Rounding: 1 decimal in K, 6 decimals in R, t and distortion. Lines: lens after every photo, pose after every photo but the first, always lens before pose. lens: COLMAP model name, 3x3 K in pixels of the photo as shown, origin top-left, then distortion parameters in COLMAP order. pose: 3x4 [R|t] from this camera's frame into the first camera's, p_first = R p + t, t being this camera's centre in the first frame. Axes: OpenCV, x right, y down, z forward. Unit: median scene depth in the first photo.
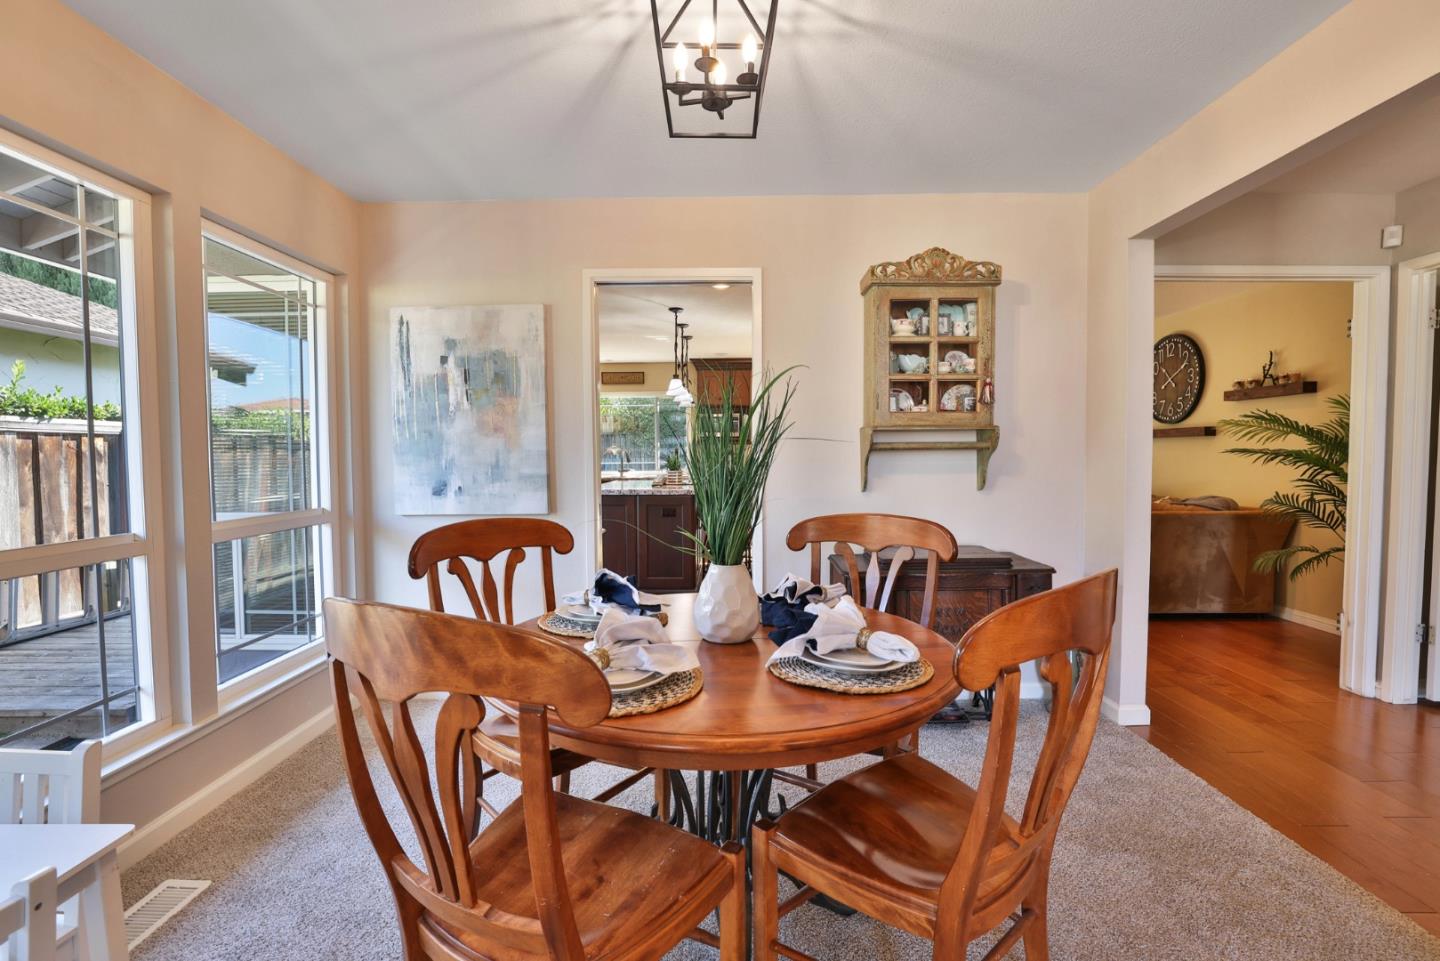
lens RADIAL K [[653.8, 0, 720.0], [0, 653.8, 480.5], [0, 0, 1]] dist [-0.049640, 0.016558]
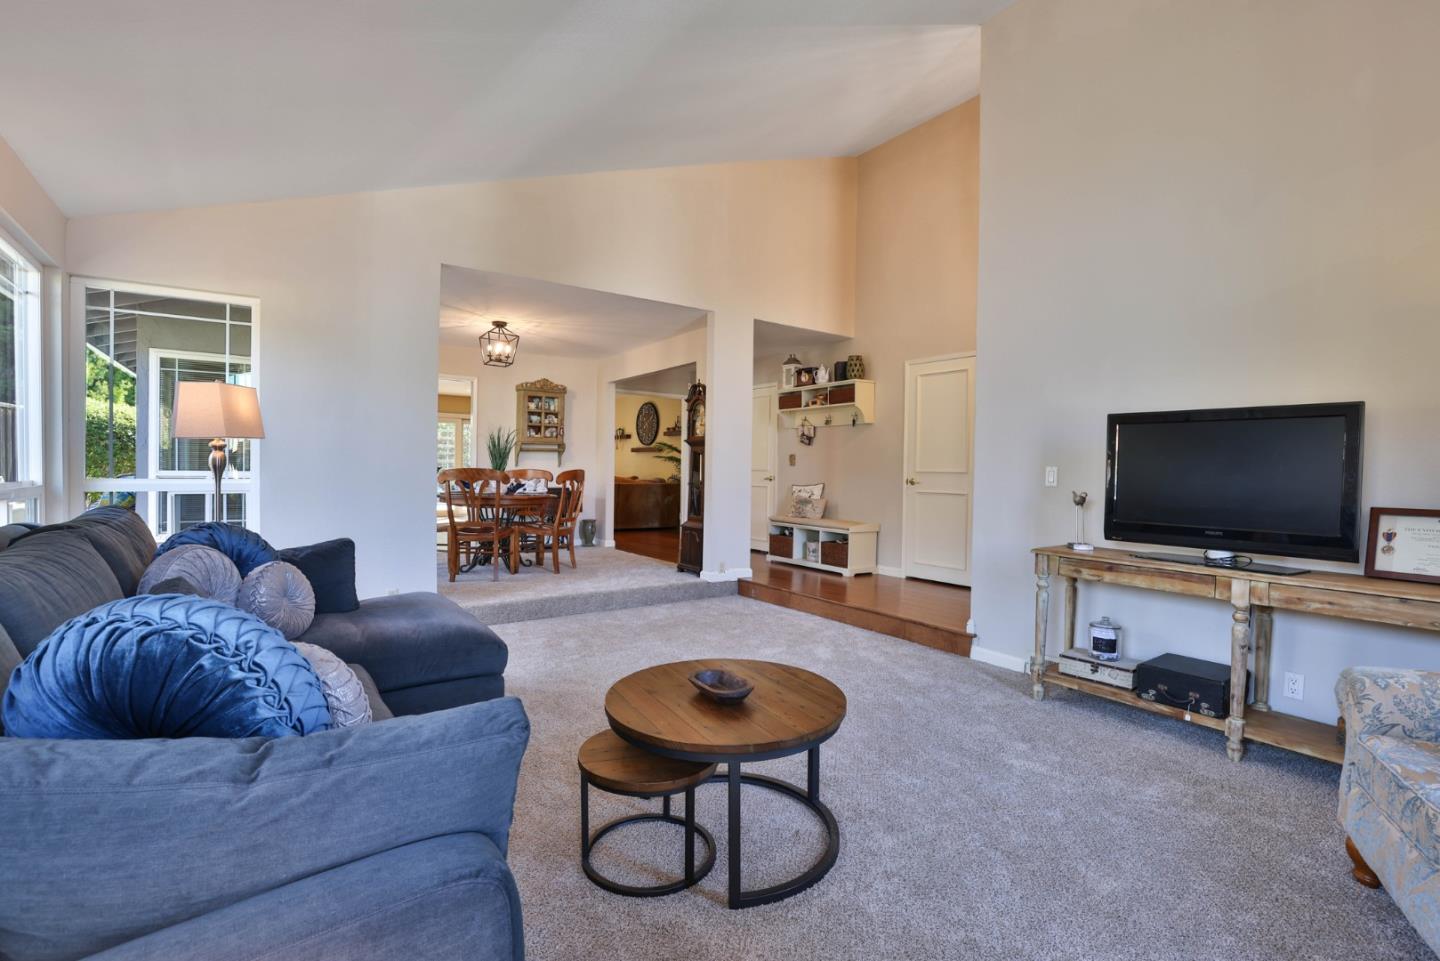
lens RADIAL K [[653.8, 0, 720.0], [0, 653.8, 480.5], [0, 0, 1]] dist [-0.049640, 0.016558]
pose [[0.807573, 0.007852, 0.589715, -0.670228], [0.005944, 0.999752, -0.021452, 0.136569], [-0.589738, 0.020829, 0.807326, -1.614488]]
